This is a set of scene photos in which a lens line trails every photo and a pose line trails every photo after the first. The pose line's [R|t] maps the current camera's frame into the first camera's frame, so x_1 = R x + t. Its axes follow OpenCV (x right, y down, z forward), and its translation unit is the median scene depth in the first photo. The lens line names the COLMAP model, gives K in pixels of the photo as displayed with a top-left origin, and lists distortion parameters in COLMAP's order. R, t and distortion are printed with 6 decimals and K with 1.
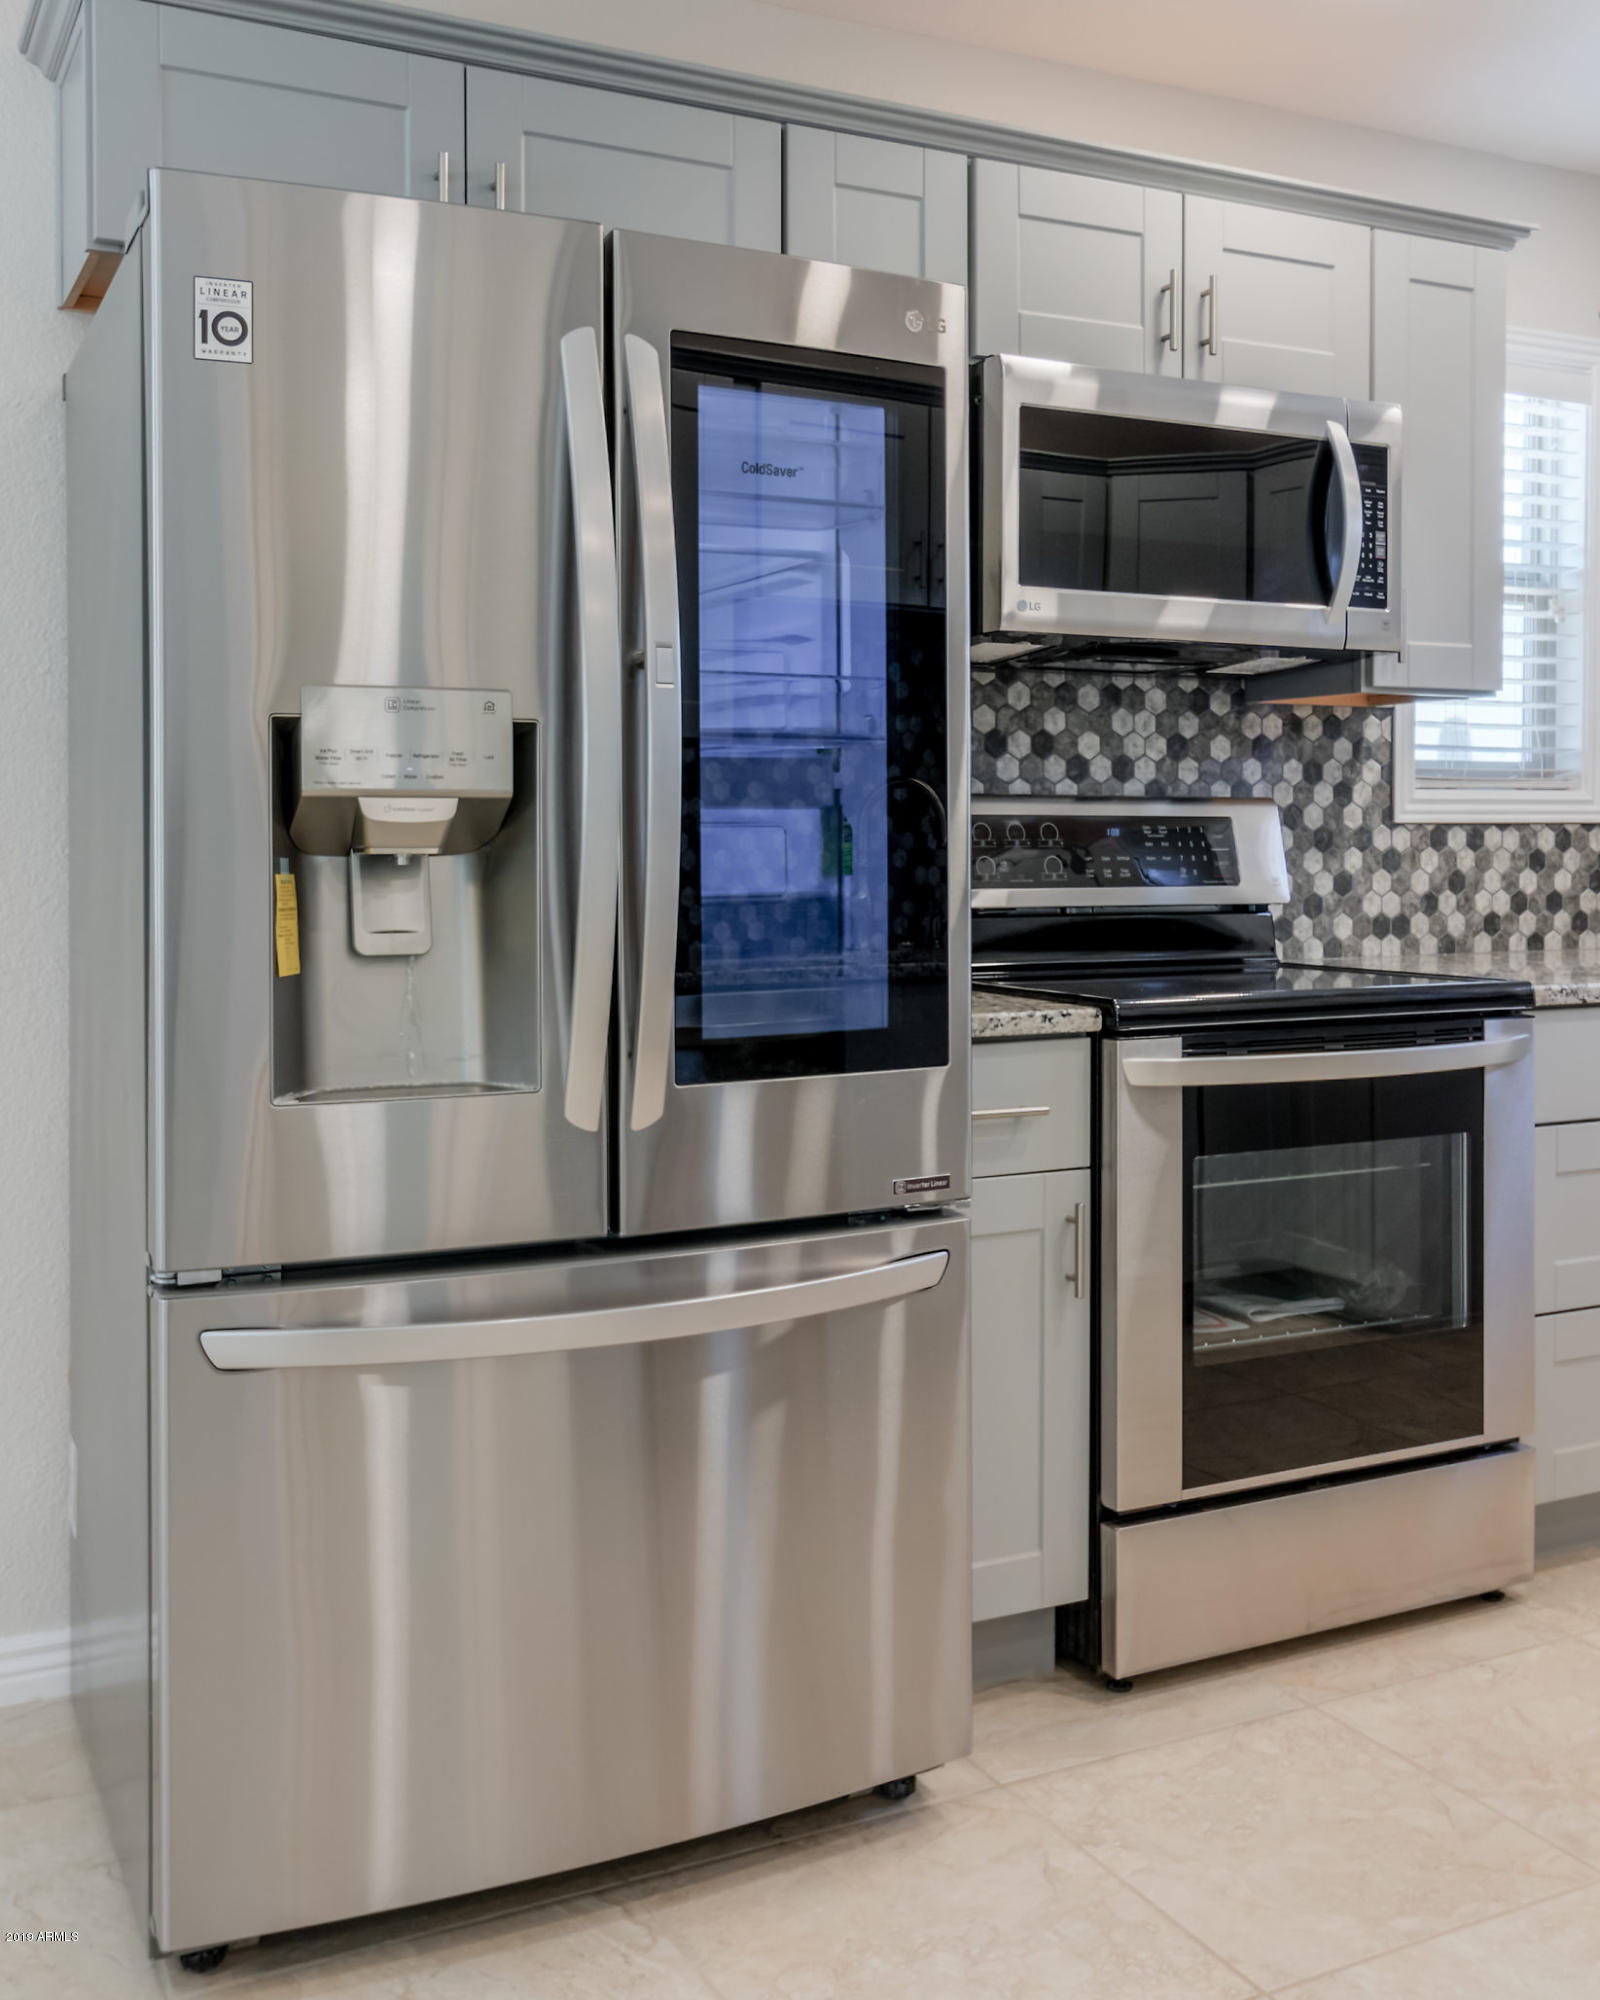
lens RADIAL K [[1966.5, 0, 799.7], [0, 1966.5, 853.9], [0, 0, 1]] dist [0.002548, 0.004770]
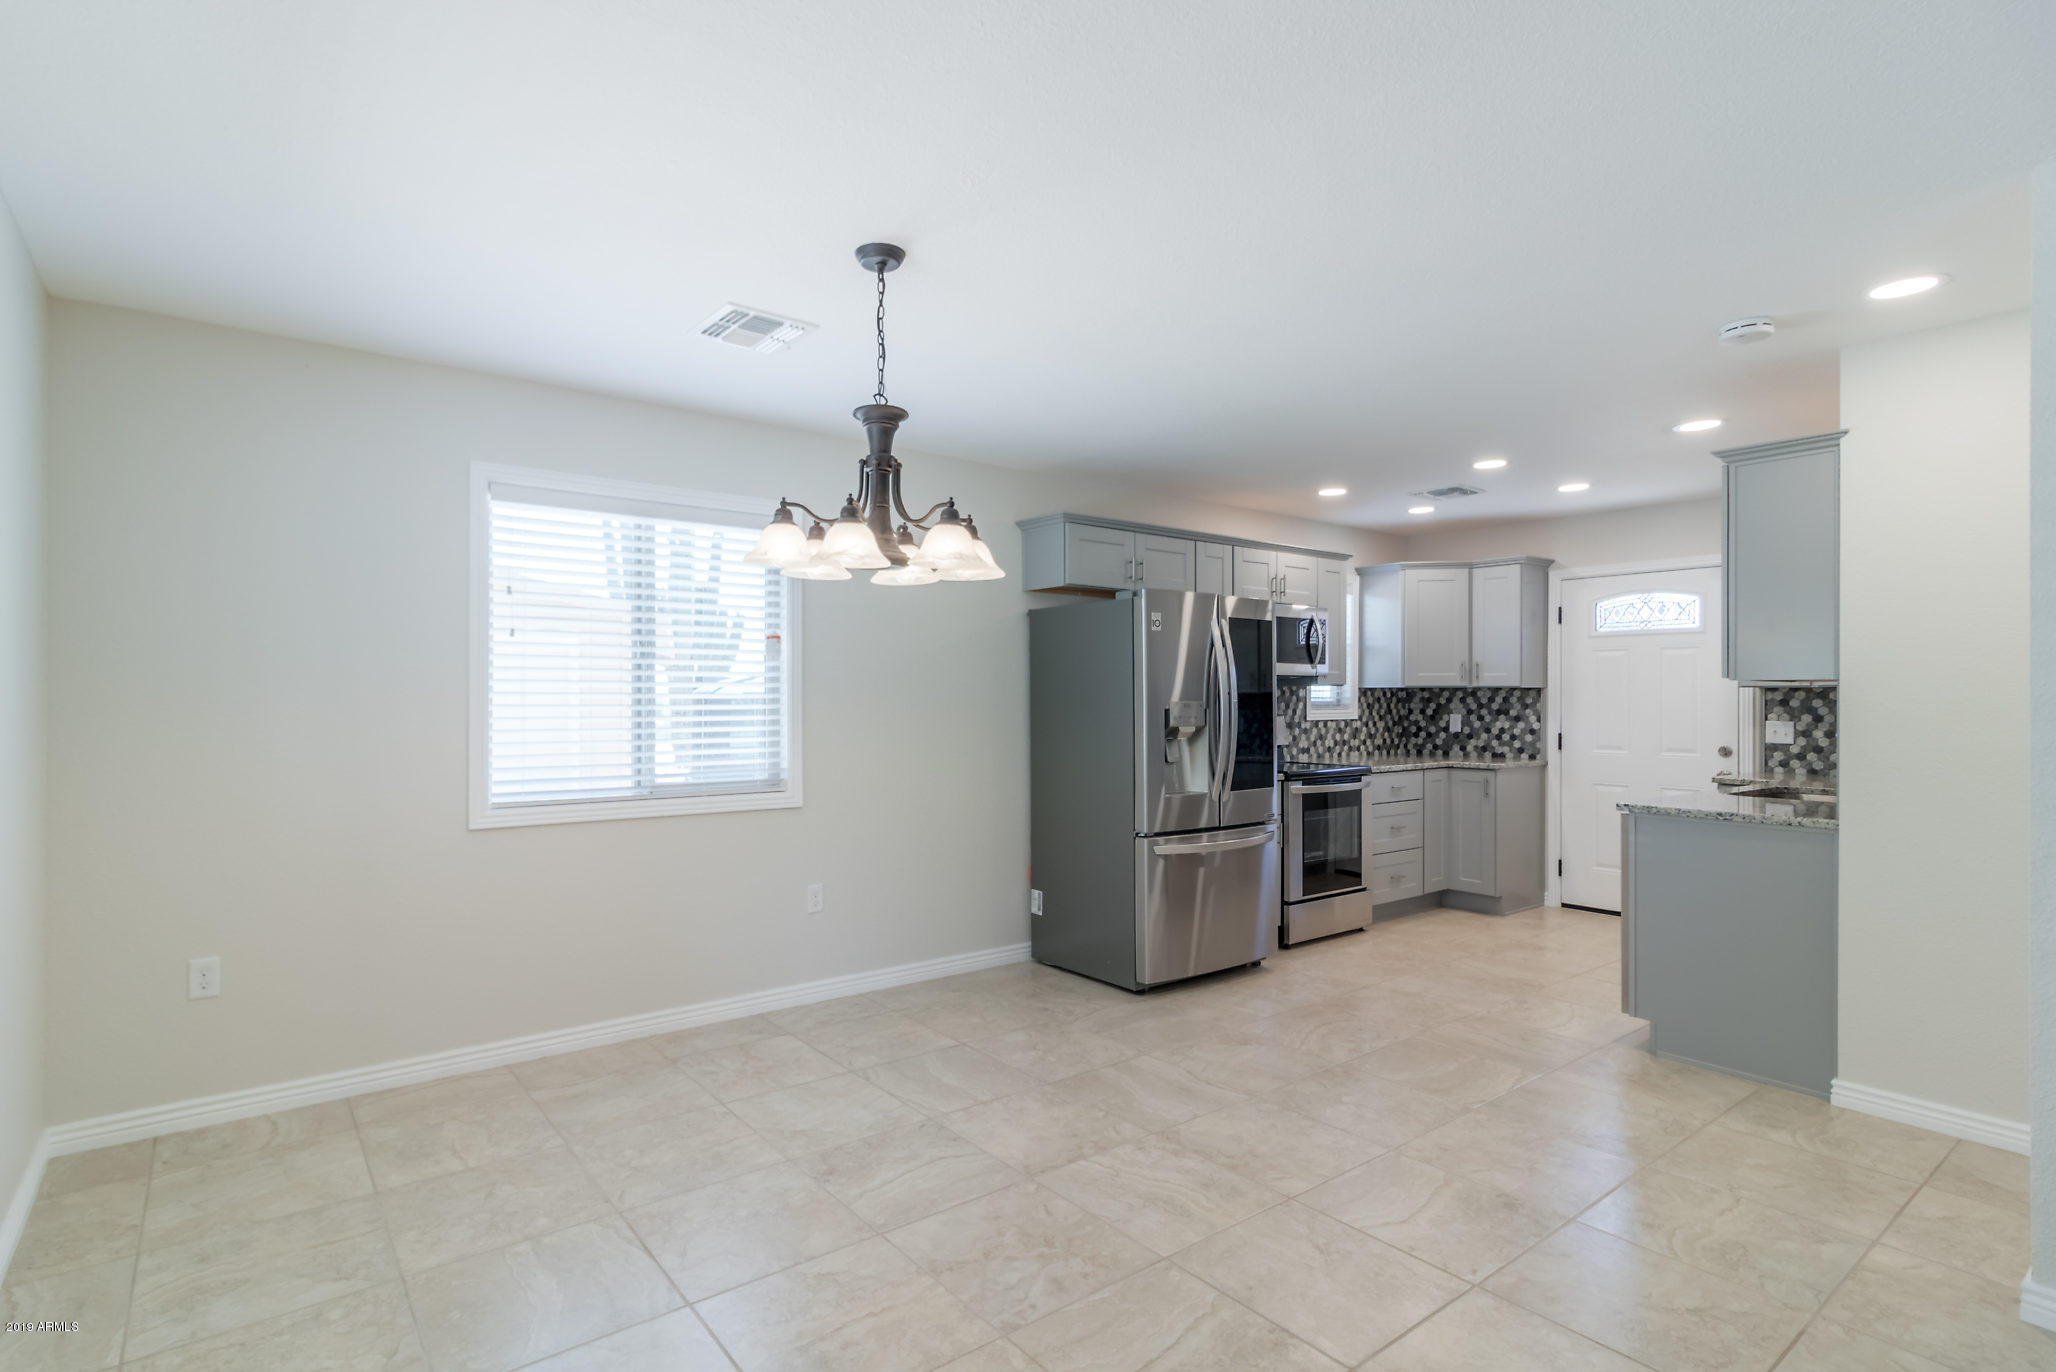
lens RADIAL K [[979.8, 0, 965.9], [0, 979.8, 695.3], [0, 0, 1]] dist [-0.001914, -0.000538]
pose [[0.987485, 0.002062, 0.157697, -0.658160], [-0.000045, 0.999918, -0.012792, -0.044807], [-0.157711, 0.012625, 0.987405, -0.699070]]
